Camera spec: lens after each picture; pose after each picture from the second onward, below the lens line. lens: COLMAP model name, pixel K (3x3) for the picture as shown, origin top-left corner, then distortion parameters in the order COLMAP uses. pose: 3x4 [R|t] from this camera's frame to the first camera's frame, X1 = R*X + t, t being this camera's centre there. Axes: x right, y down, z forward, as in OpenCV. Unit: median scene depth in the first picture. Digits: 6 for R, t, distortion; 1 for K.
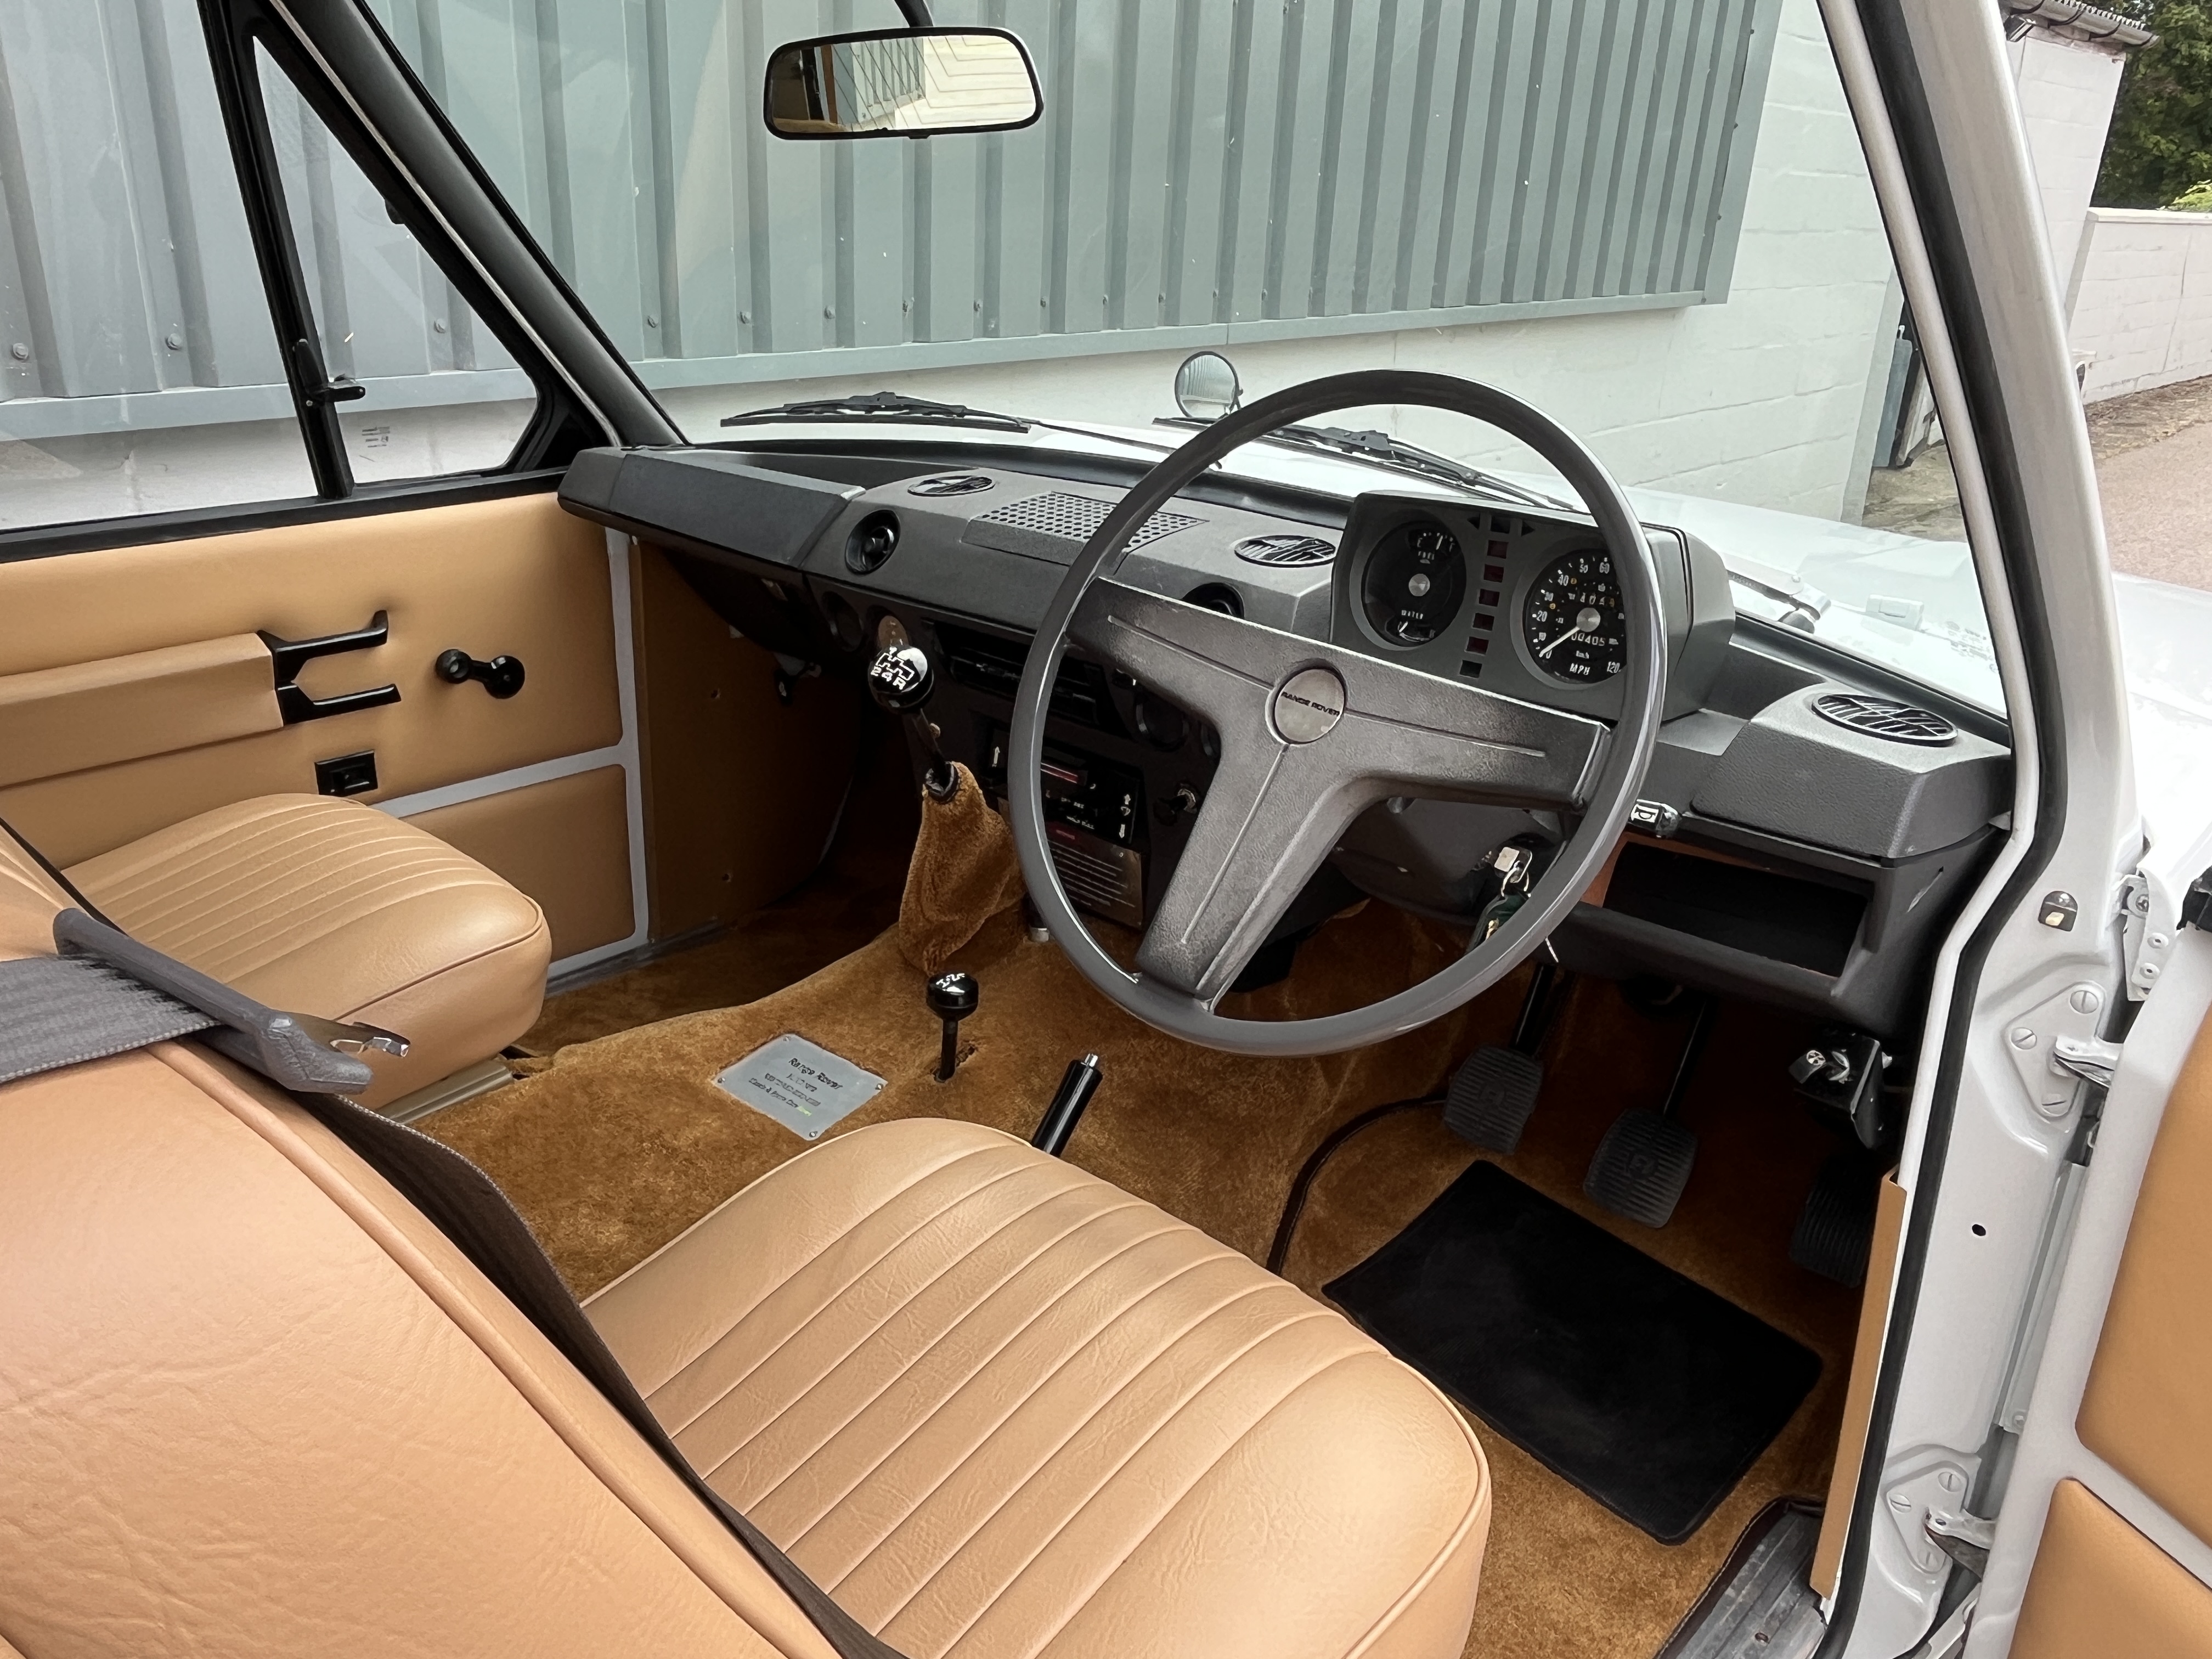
lens RADIAL K [[1655.6, 0, 1105.8], [0, 1655.6, 819.1], [0, 0, 1]] dist [0.000107, -0.006135]
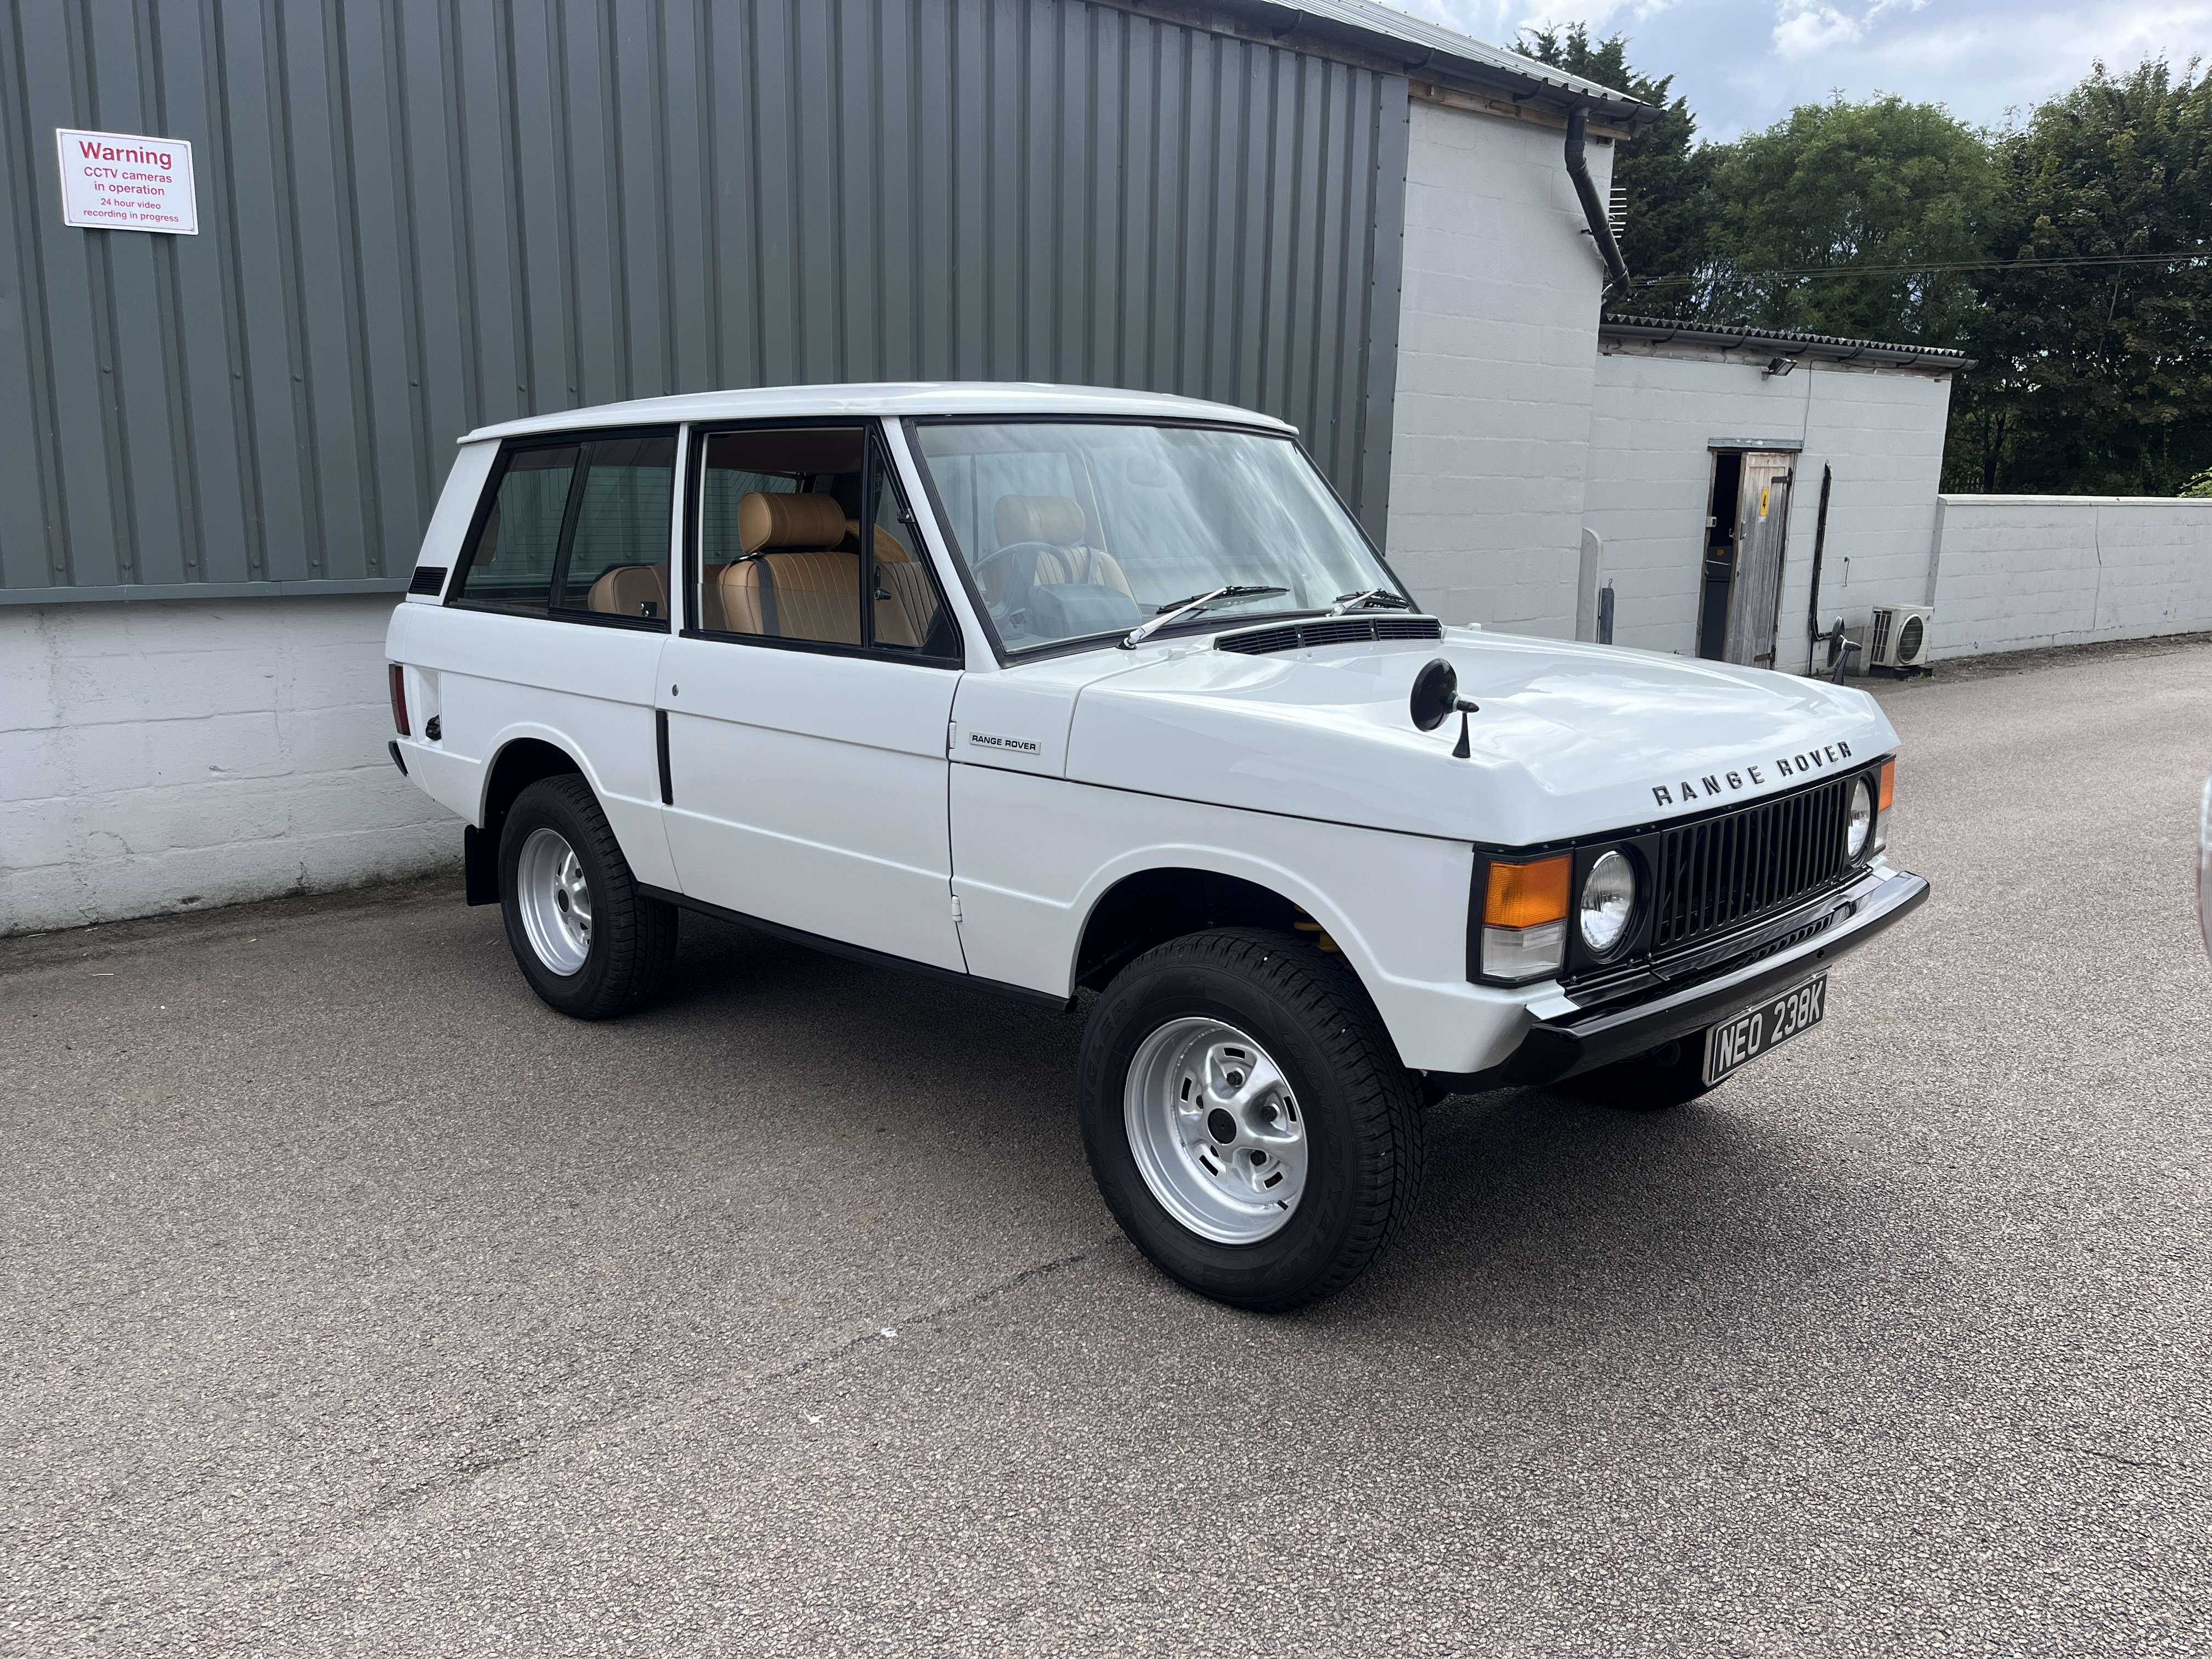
lens RADIAL K [[1698.9, 0, 1107.8], [0, 1698.9, 825.7], [0, 0, 1]] dist [0.059874, -0.095920]
pose [[0.990461, -0.003667, -0.137746, 0.133377], [-0.021516, 0.983268, -0.180888, 0.091376], [0.136105, 0.182126, 0.973810, -0.219159]]
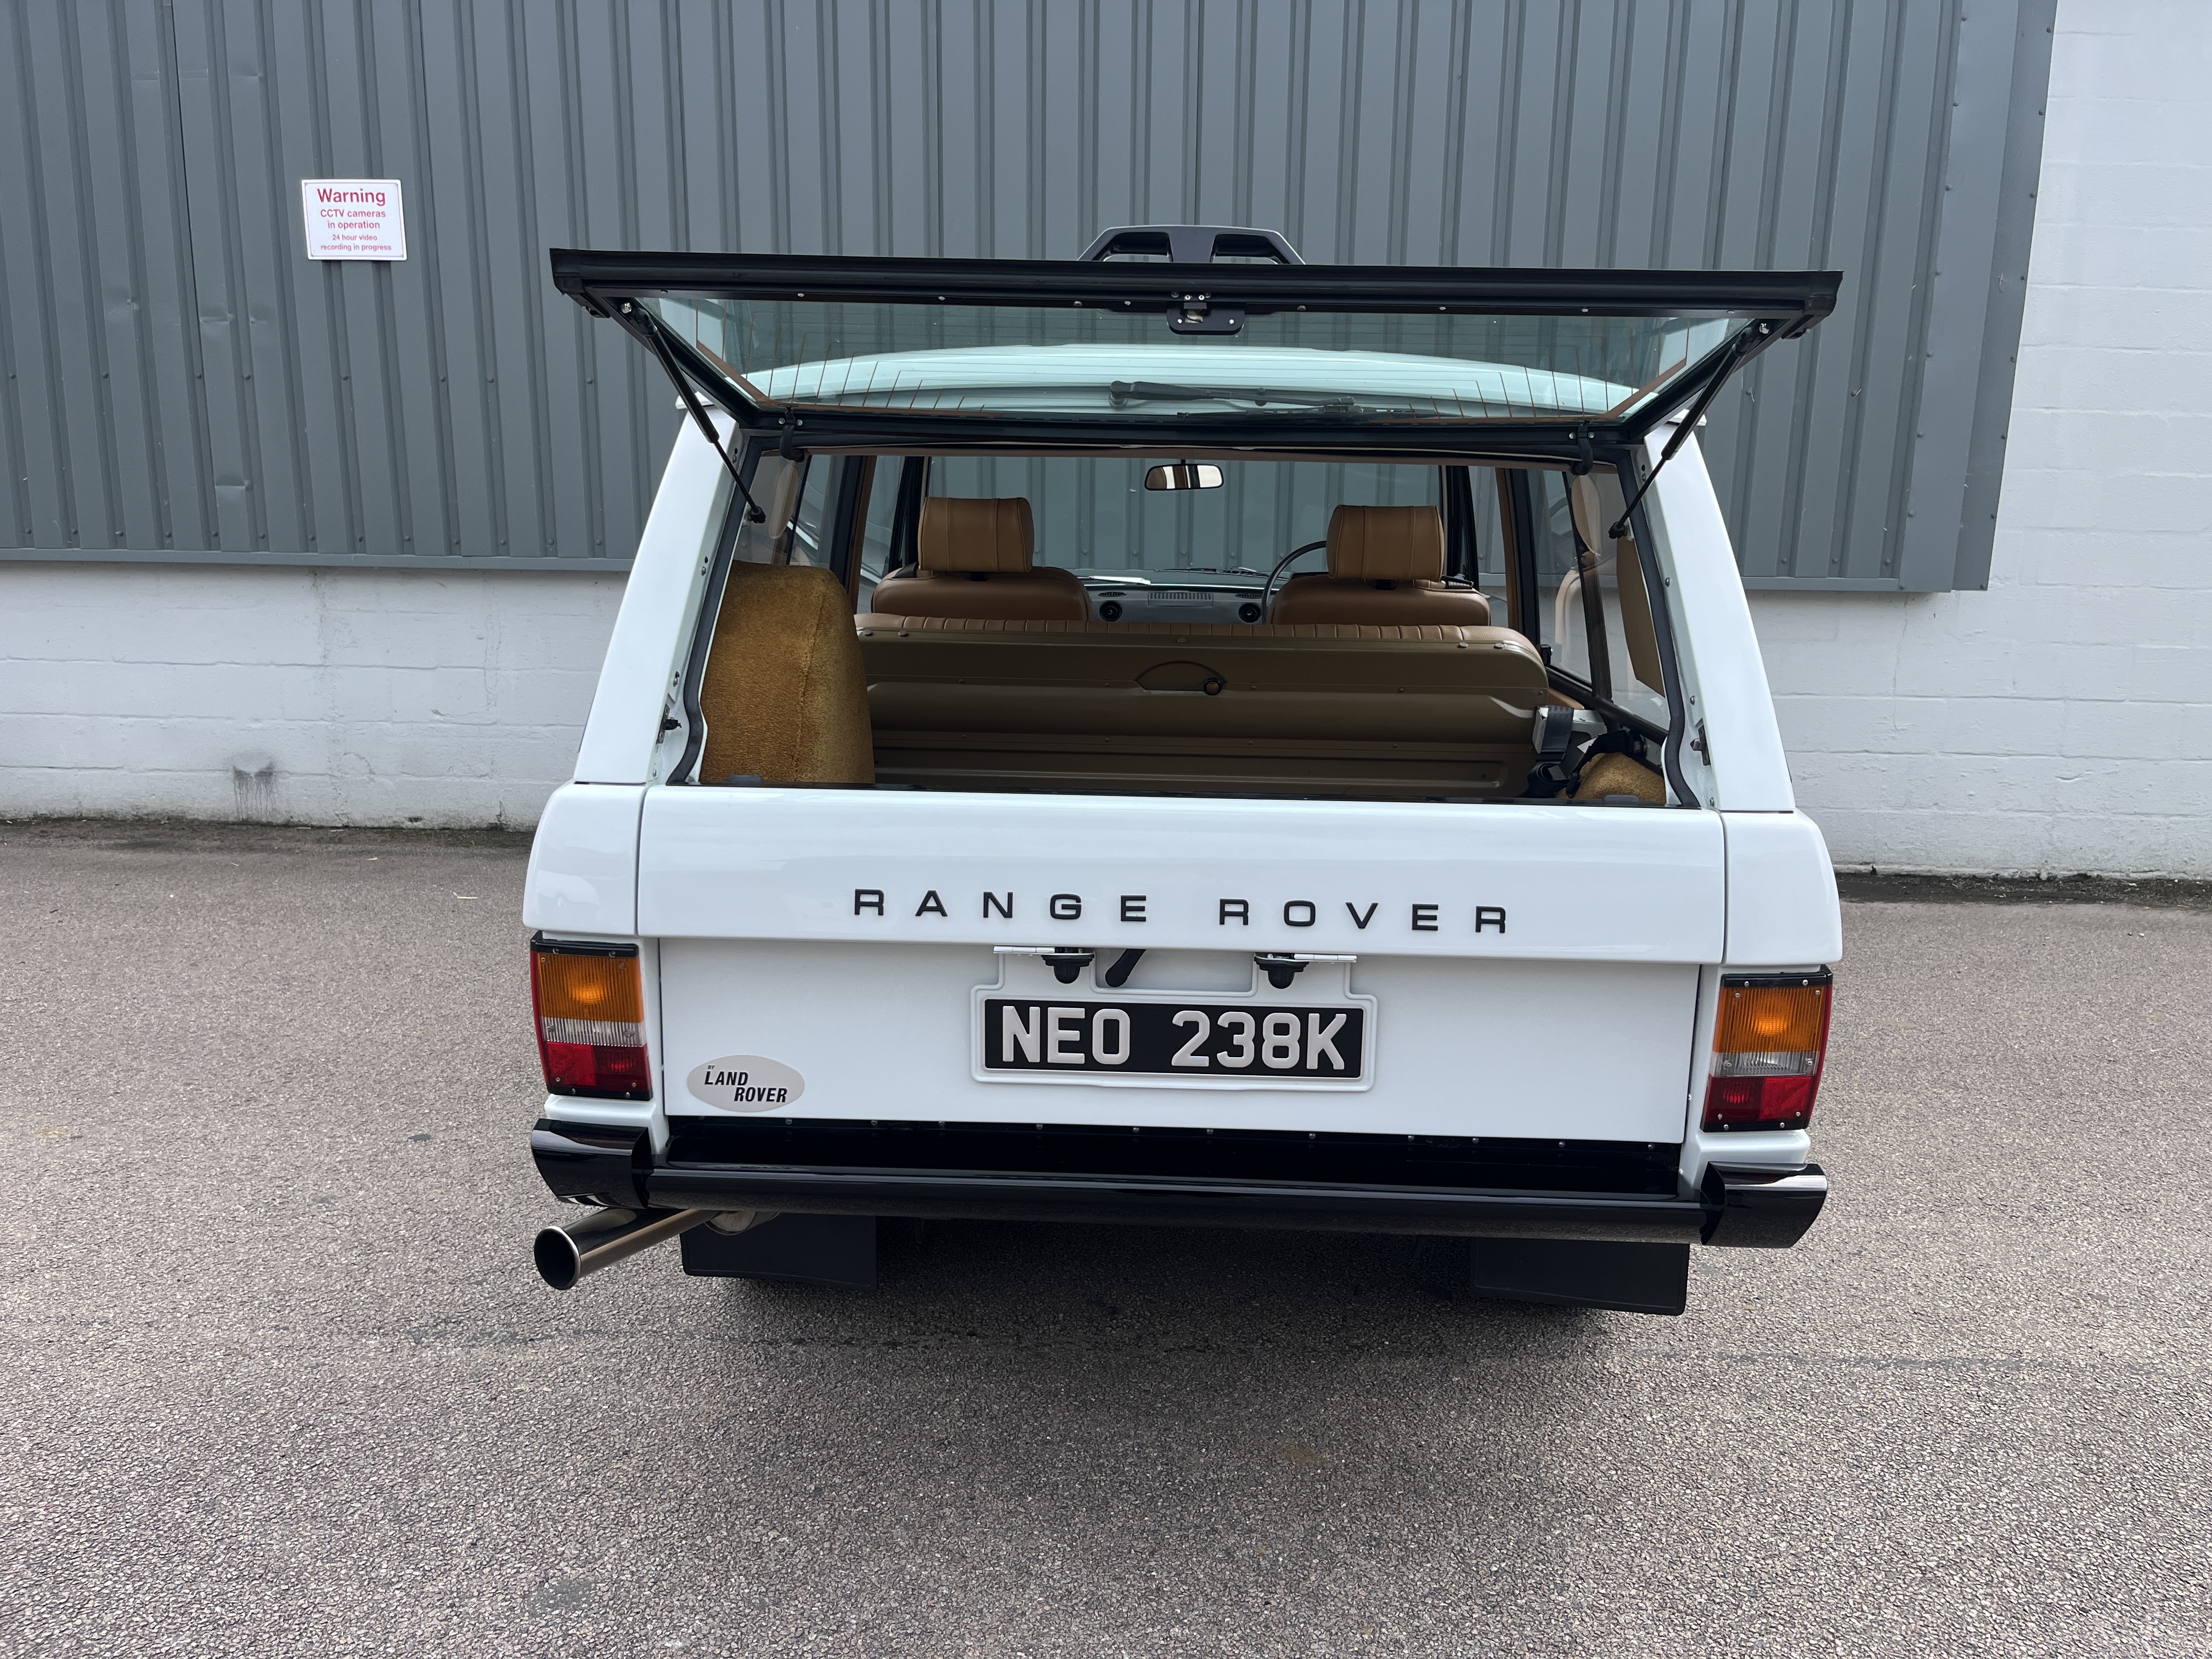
lens RADIAL K [[1698.9, 0, 1124.4], [0, 1698.9, 815.8], [0, 0, 1]] dist [0.059874, -0.095920]
pose [[0.634399, 0.129968, -0.762001, 0.354155], [-0.276064, 0.958850, -0.066292, 0.017234], [0.722029, 0.252417, 0.644173, -0.022035]]
